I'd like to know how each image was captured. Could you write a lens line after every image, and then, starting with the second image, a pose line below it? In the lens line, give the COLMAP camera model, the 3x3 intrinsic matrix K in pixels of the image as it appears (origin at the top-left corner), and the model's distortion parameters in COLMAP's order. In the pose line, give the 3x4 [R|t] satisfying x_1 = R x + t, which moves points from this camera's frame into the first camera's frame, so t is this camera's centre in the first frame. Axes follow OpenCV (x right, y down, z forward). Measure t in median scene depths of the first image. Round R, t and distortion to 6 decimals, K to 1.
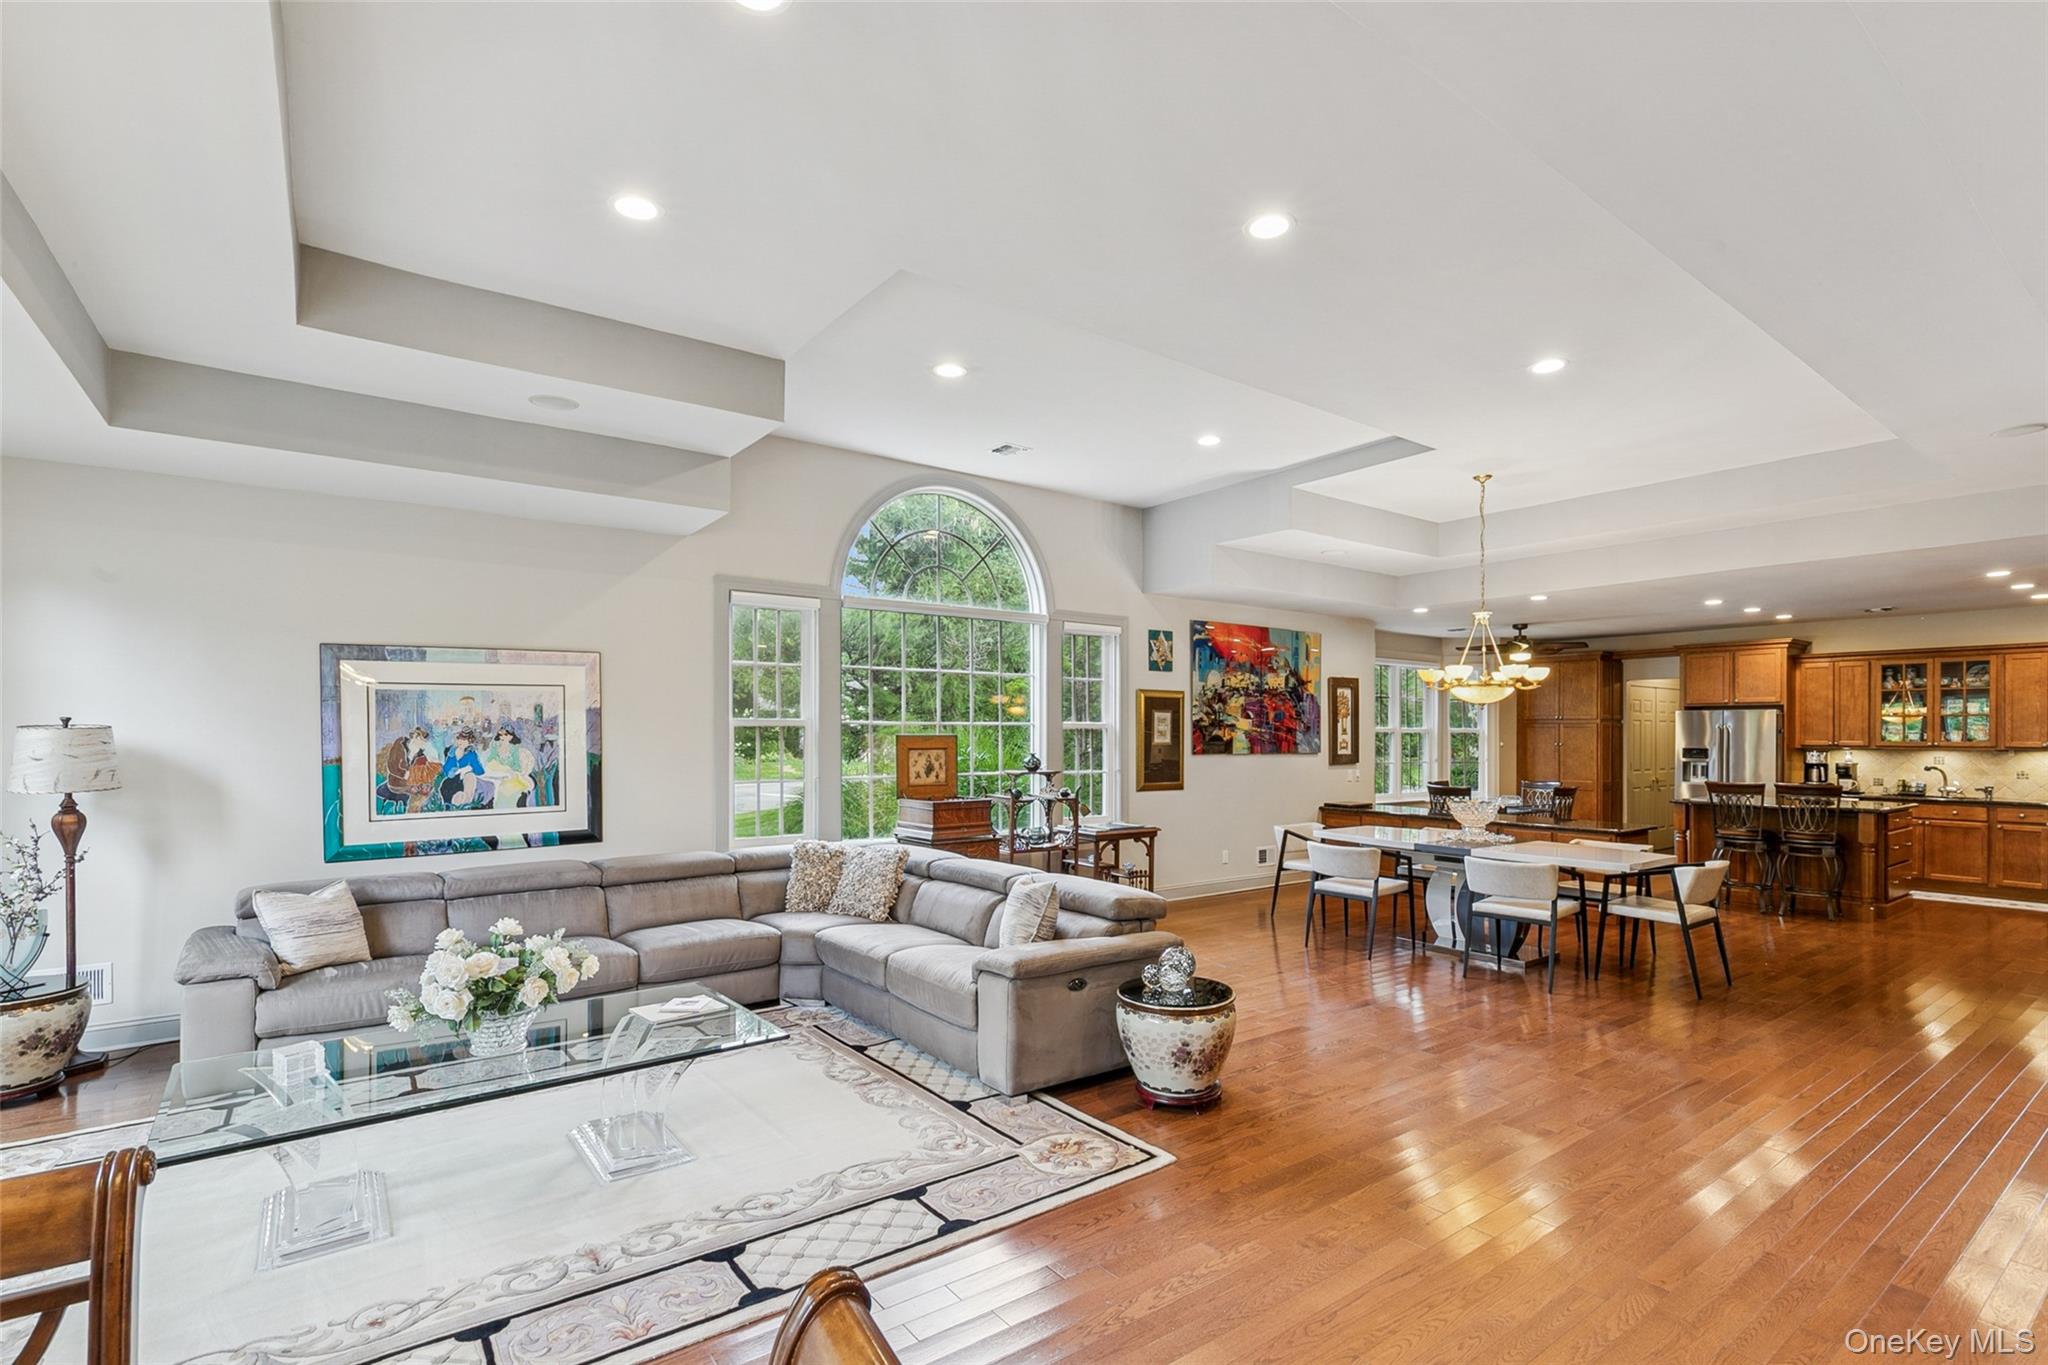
lens RADIAL K [[949.2, 0, 1019.7], [0, 949.2, 728.5], [0, 0, 1]] dist [-0.014388, 0.004668]
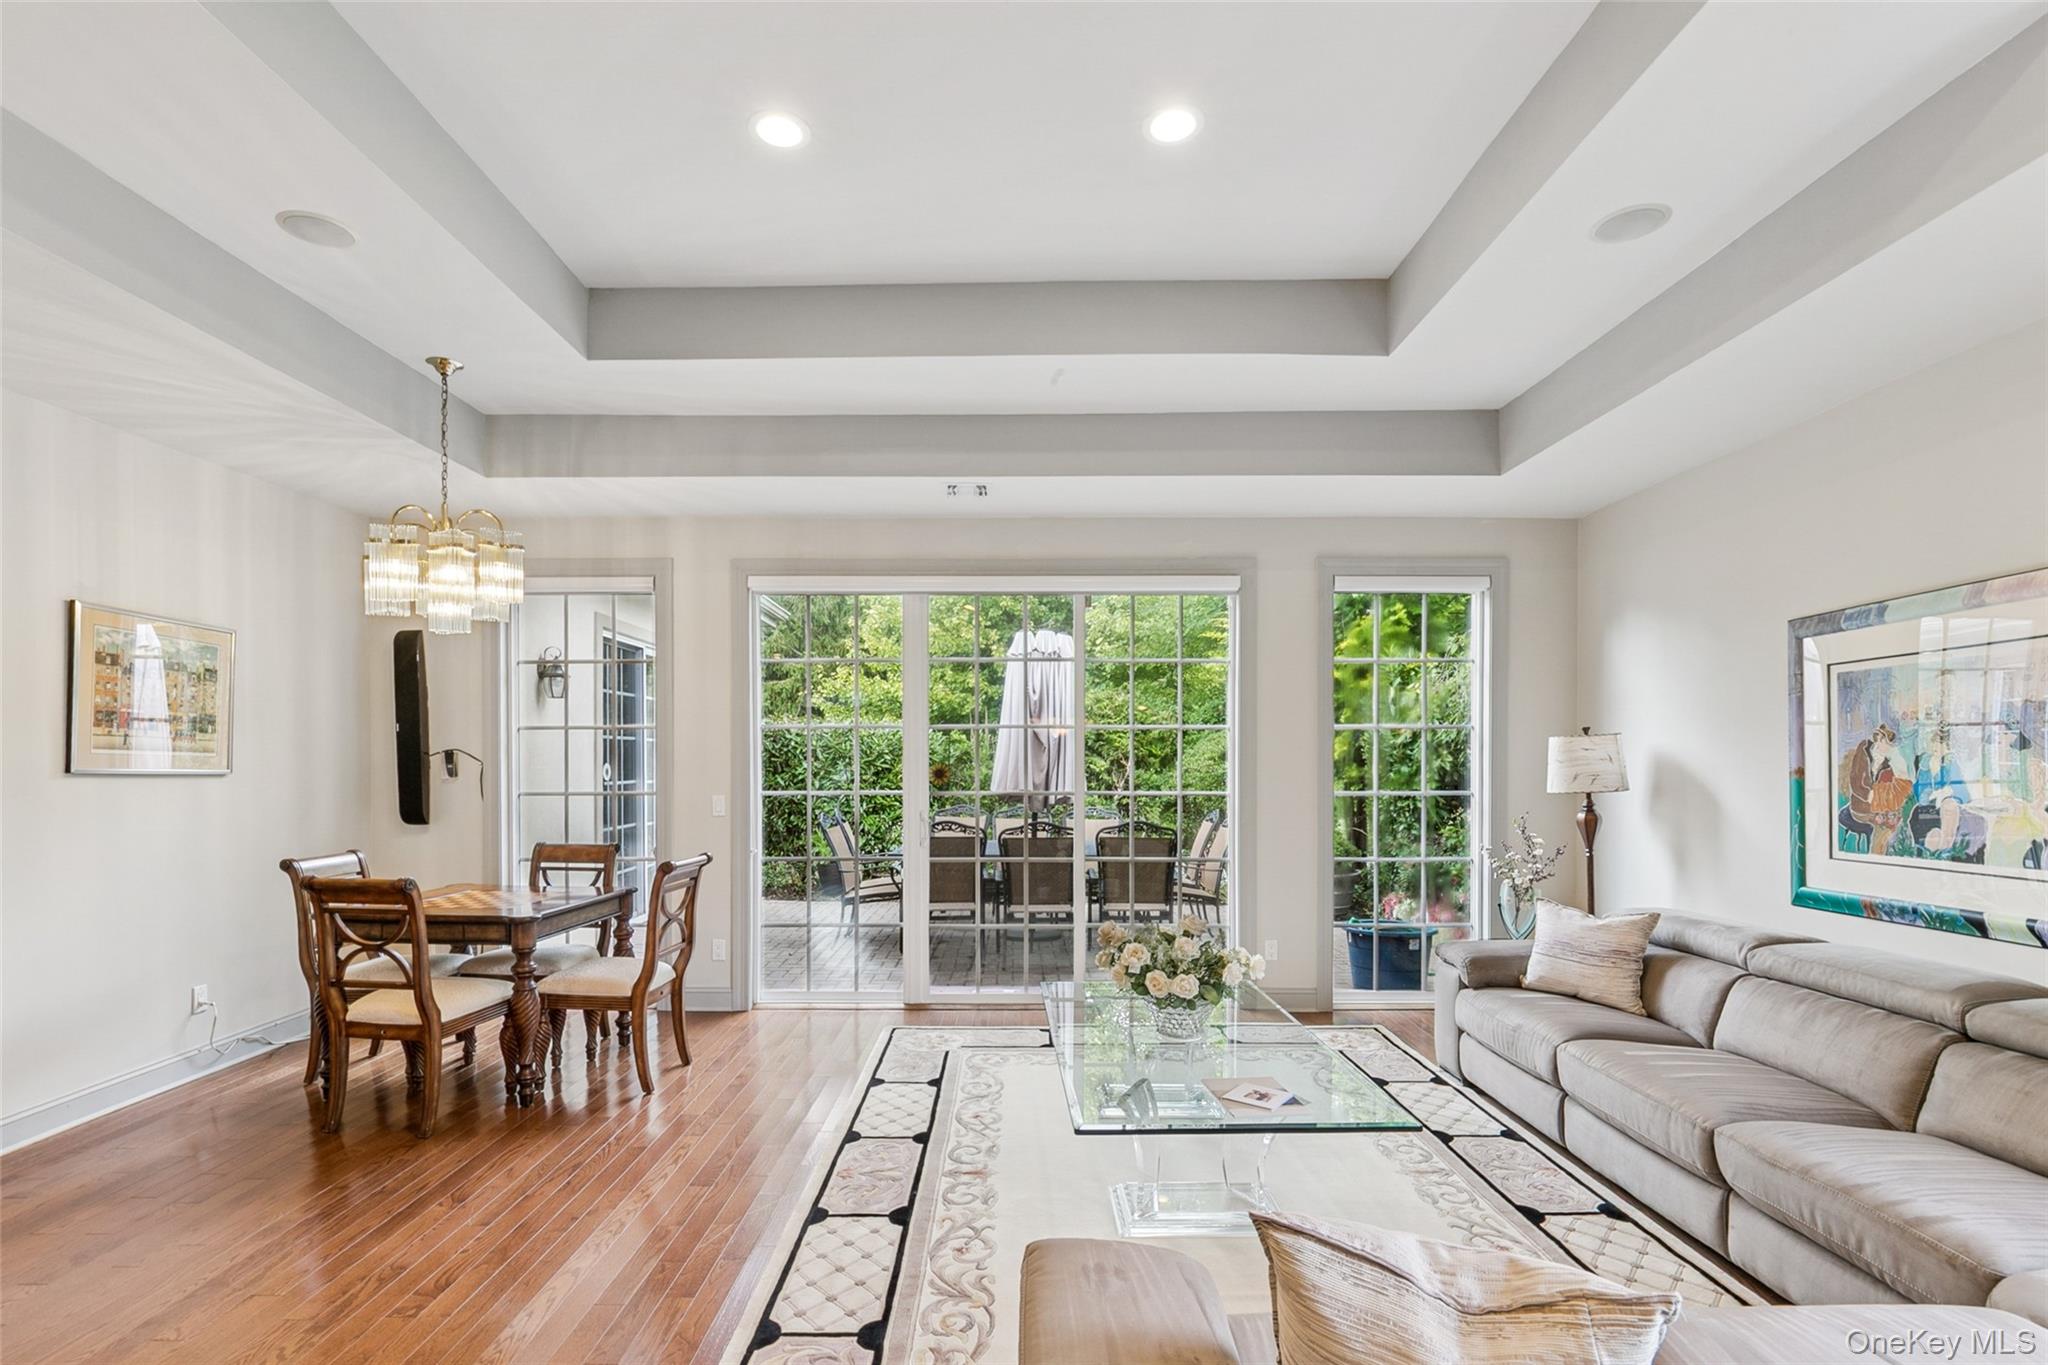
lens RADIAL K [[949.2, 0, 1015.8], [0, 949.2, 764.9], [0, 0, 1]] dist [-0.014388, 0.004668]
pose [[-0.593594, 0.004003, -0.804755, 0.222354], [0.007014, 0.999975, -0.000199, 0.020385], [0.804734, -0.005762, -0.593607, 0.815760]]
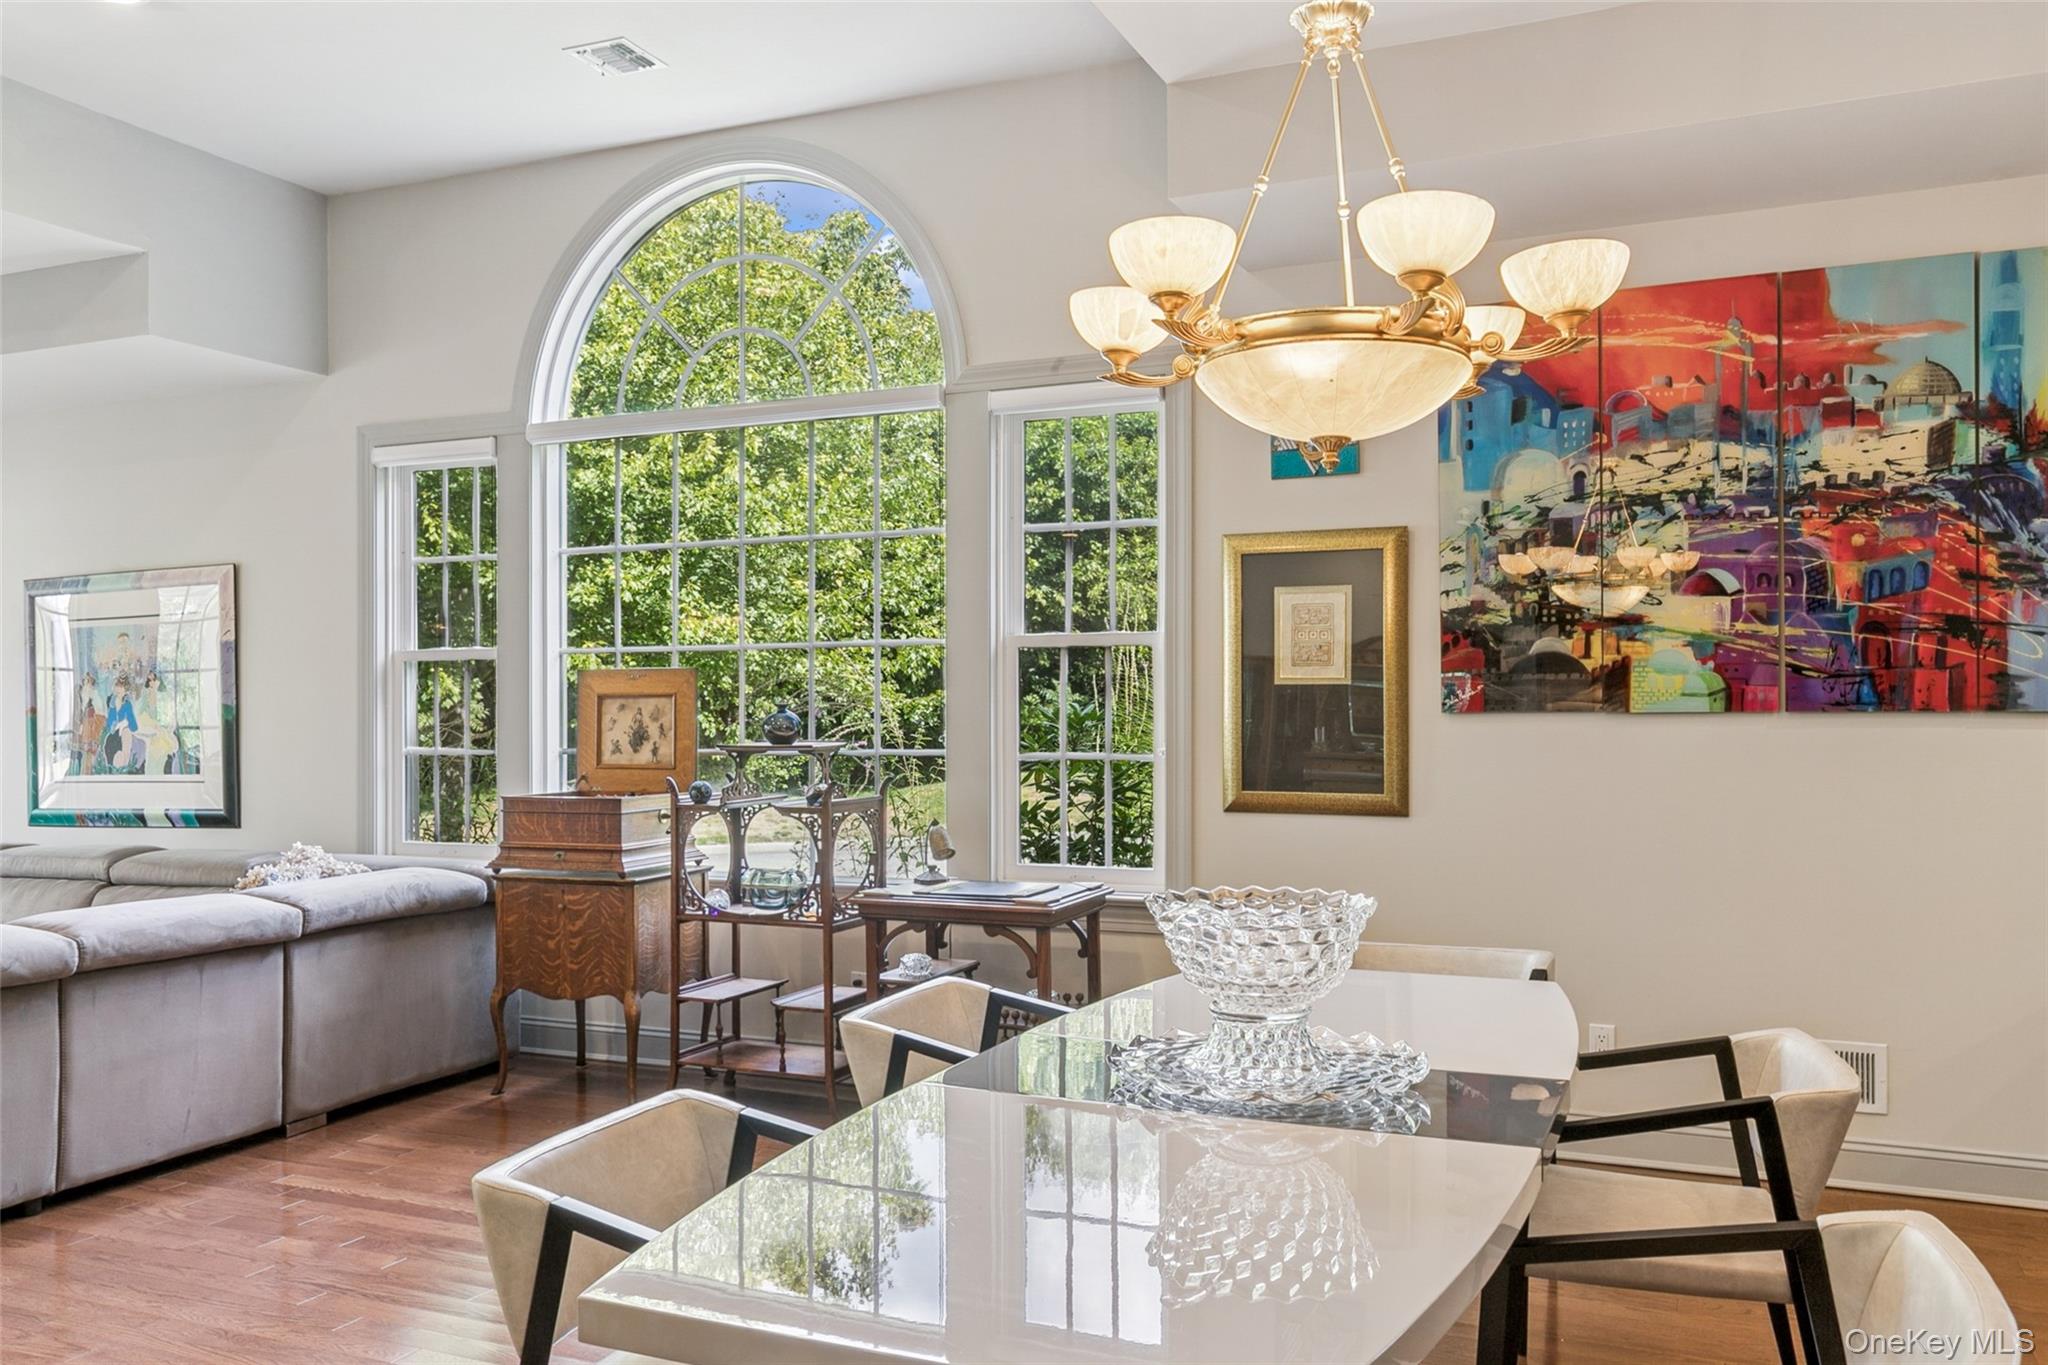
lens RADIAL K [[1688.0, 0, 1010.6], [0, 1688.0, 690.5], [0, 0, 1]] dist [0.014366, 0.009012]
pose [[0.489424, -0.011266, -0.871973, 0.953912], [0.014561, 0.999883, -0.004746, 0.030466], [0.871924, -0.010374, 0.489531, 0.882239]]
